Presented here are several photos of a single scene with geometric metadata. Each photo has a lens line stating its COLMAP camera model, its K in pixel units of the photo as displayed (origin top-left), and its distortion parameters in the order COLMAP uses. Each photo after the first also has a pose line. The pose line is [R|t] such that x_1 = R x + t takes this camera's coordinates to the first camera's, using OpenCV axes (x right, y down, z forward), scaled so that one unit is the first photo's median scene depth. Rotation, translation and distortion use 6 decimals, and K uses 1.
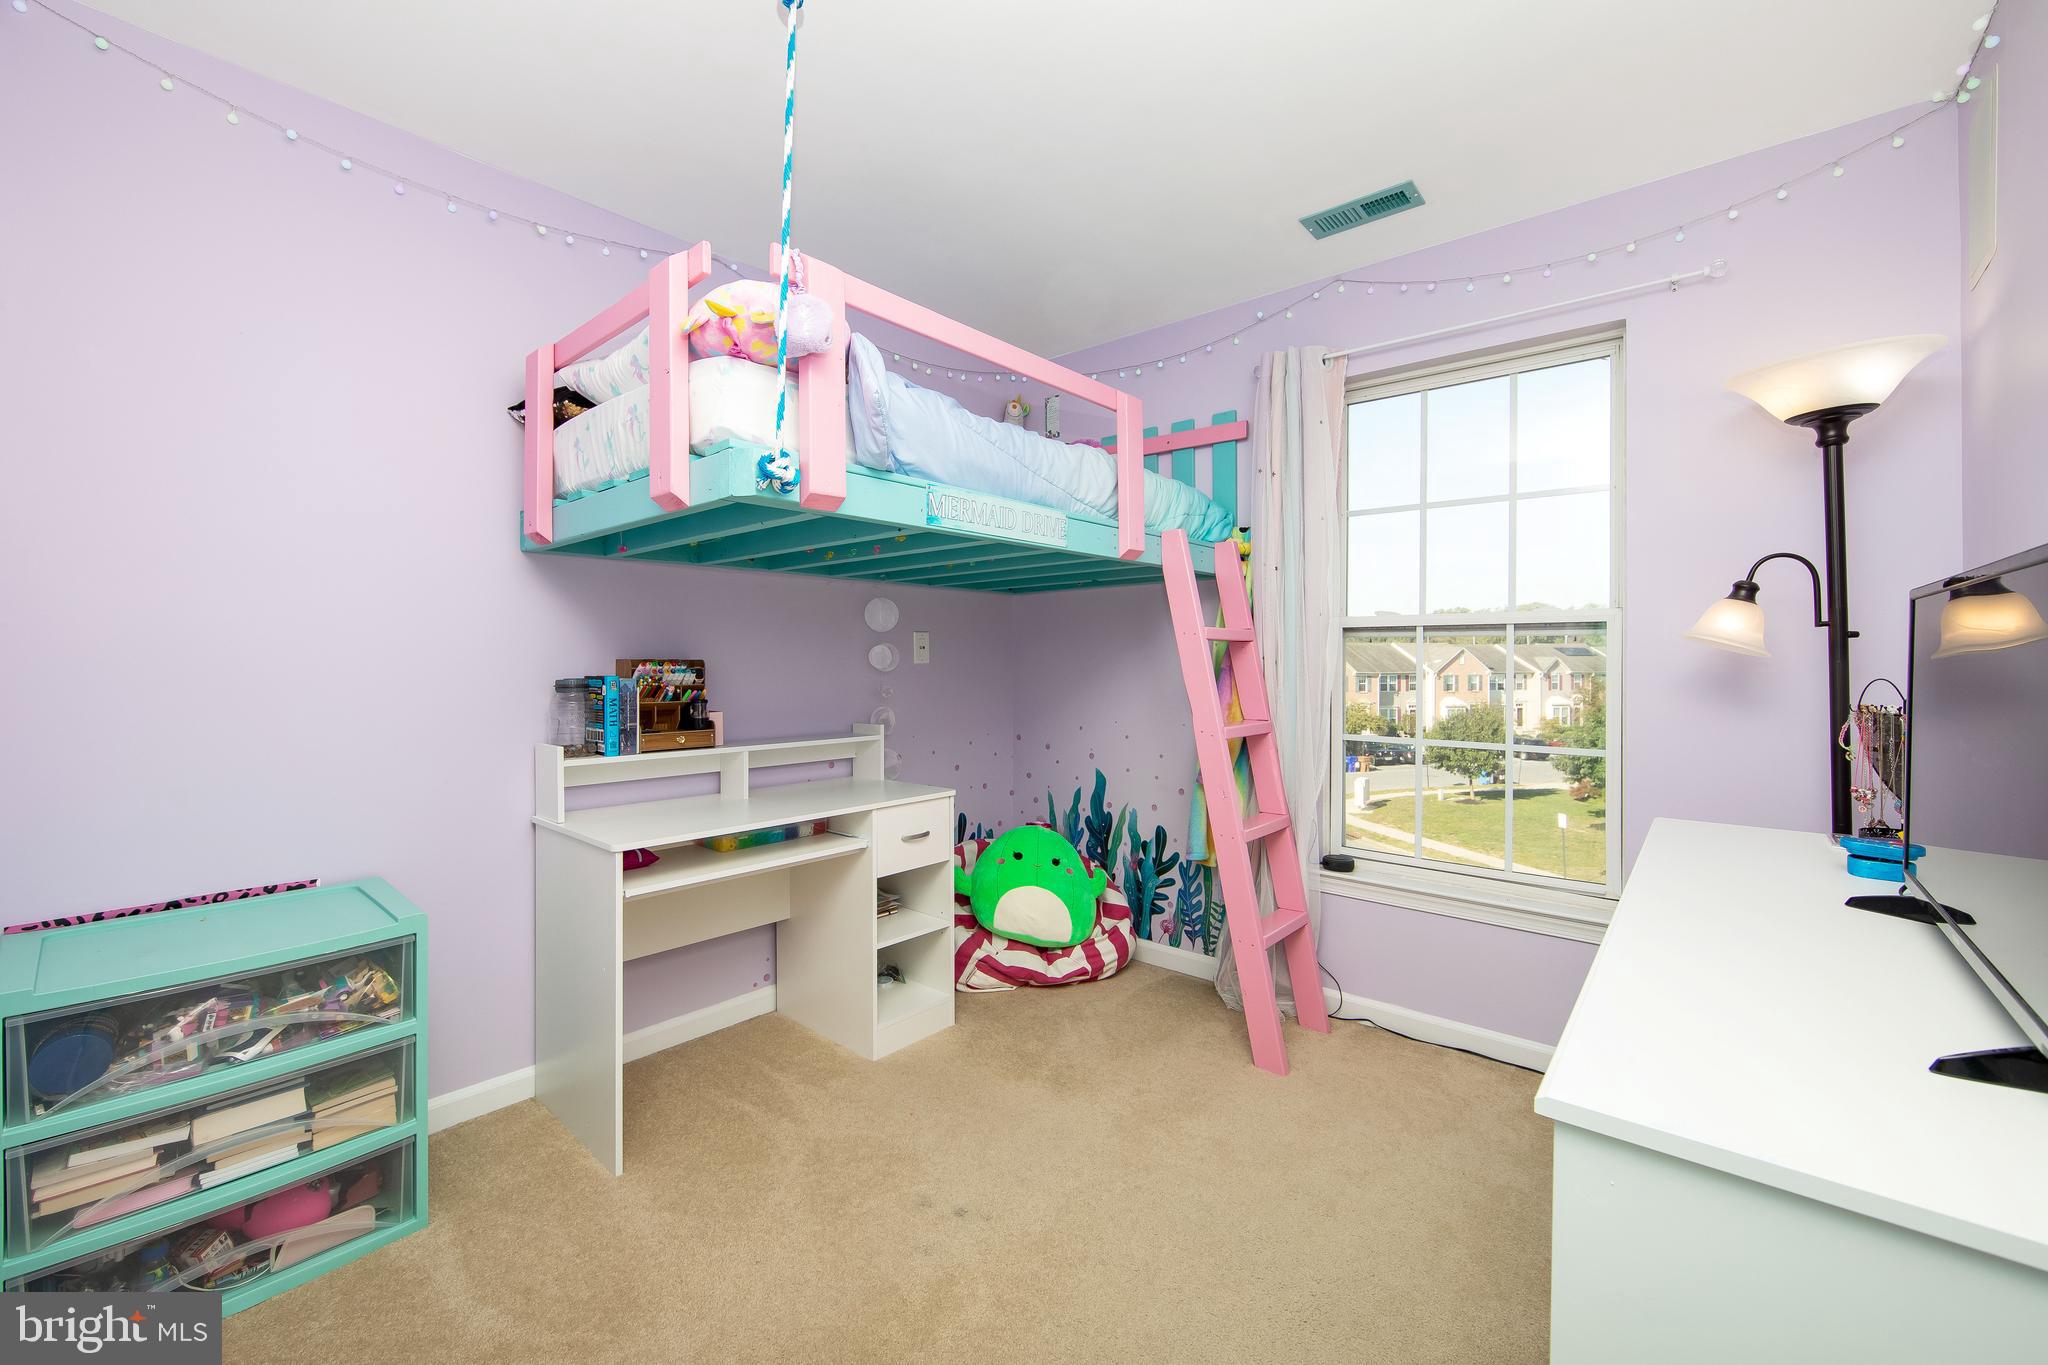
lens RADIAL K [[805.6, 0, 1010.9], [0, 805.6, 666.5], [0, 0, 1]] dist [-0.001279, -0.000162]
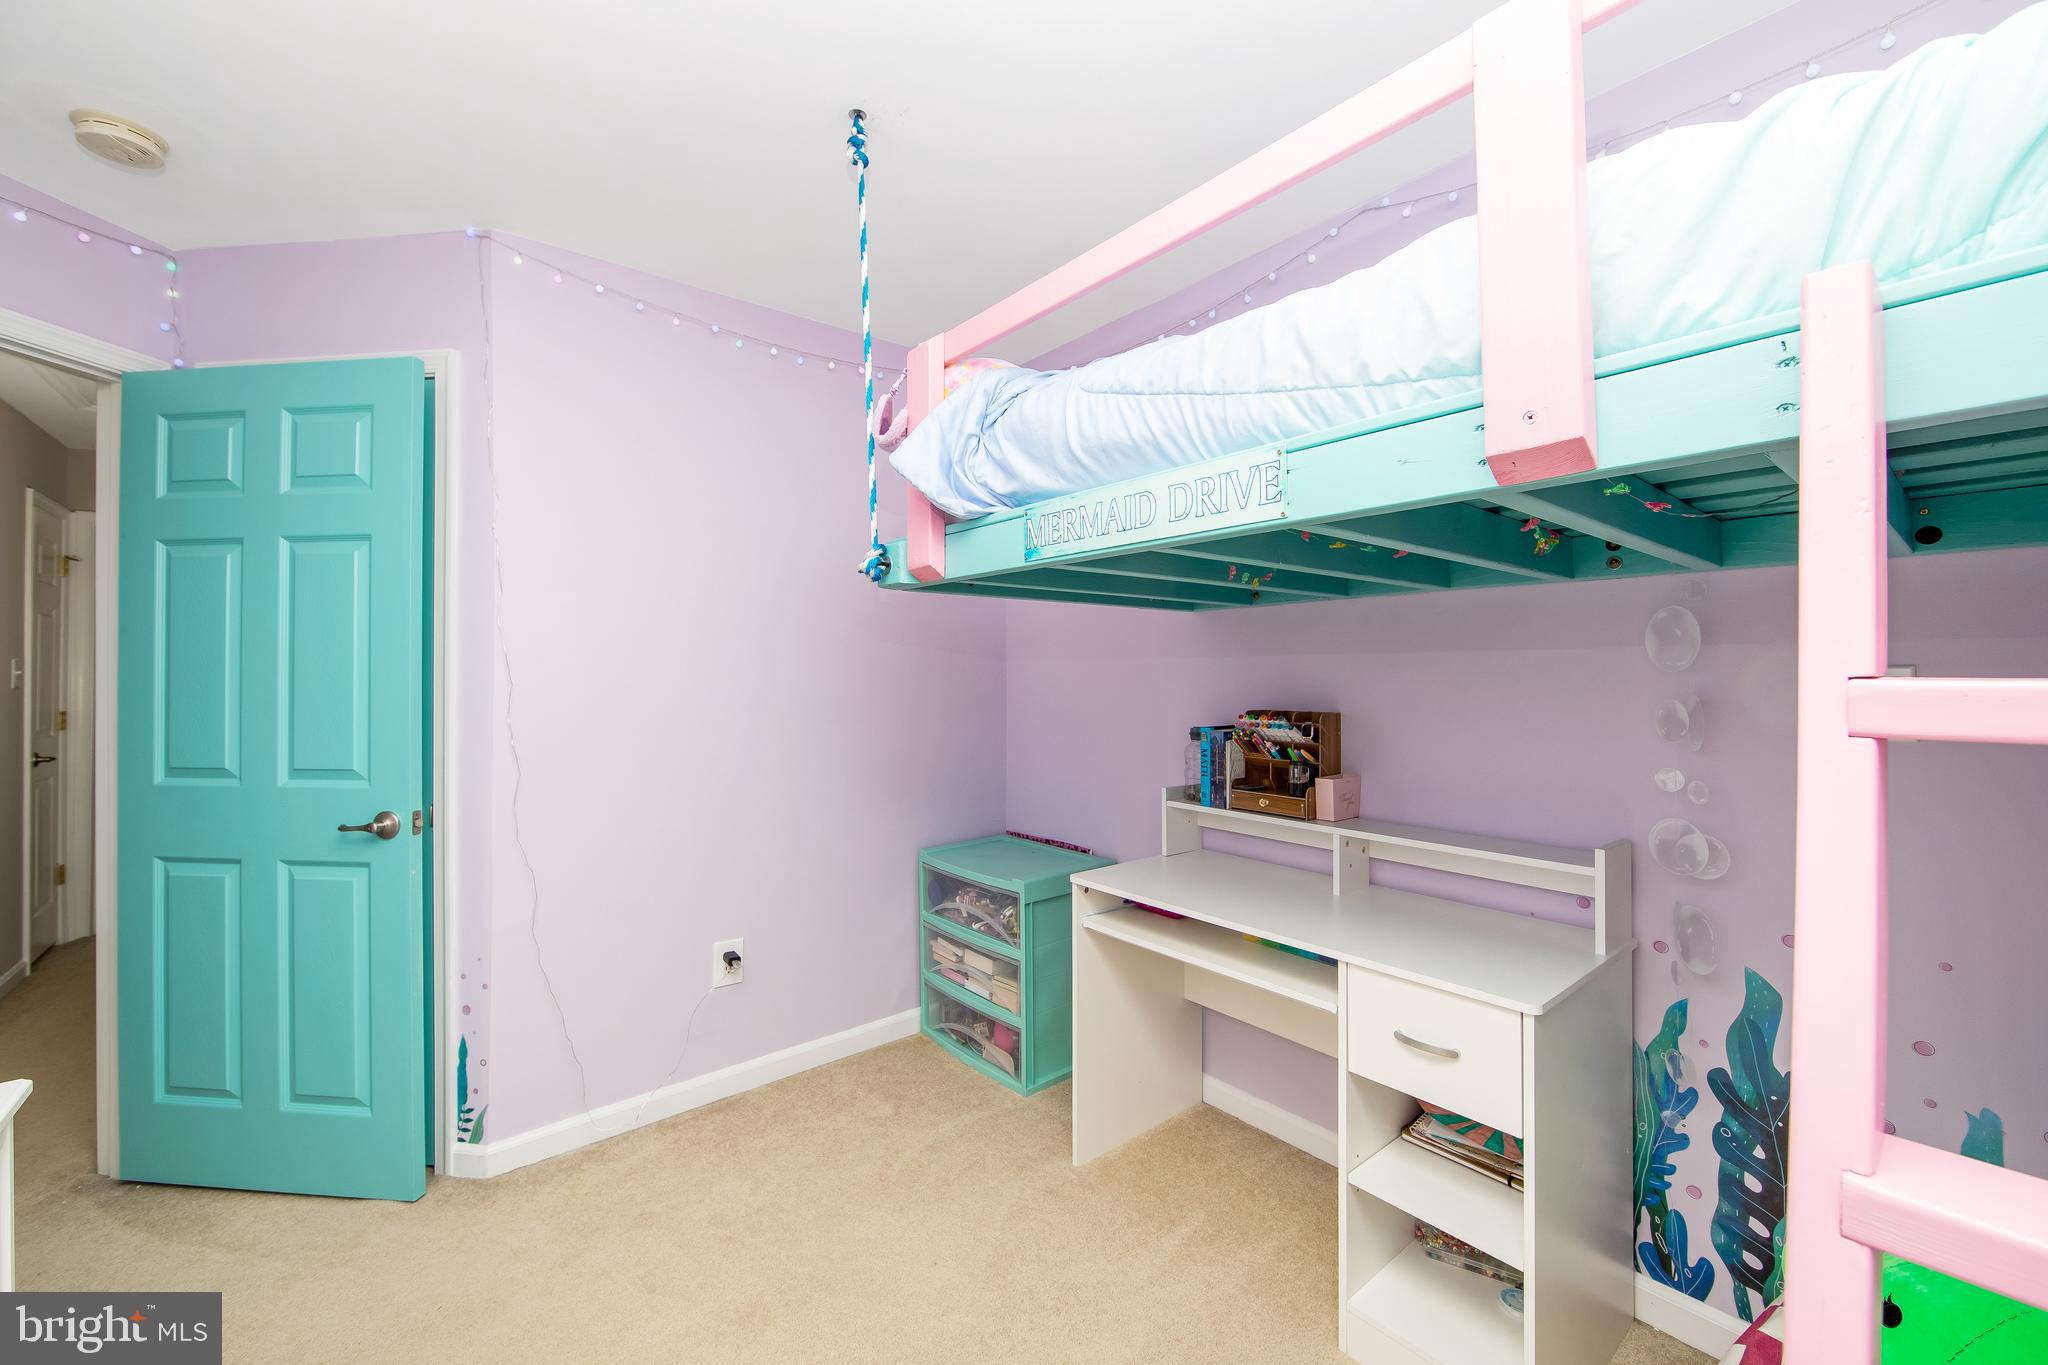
lens RADIAL K [[842.0, 0, 1024.0], [0, 842.0, 682.5], [0, 0, 1]] dist [-0.000541, -0.000070]
pose [[-0.163315, 0.016130, -0.986442, 0.691646], [0.000212, 0.999867, 0.016314, -0.072421], [0.986574, 0.002456, -0.163296, 1.119923]]
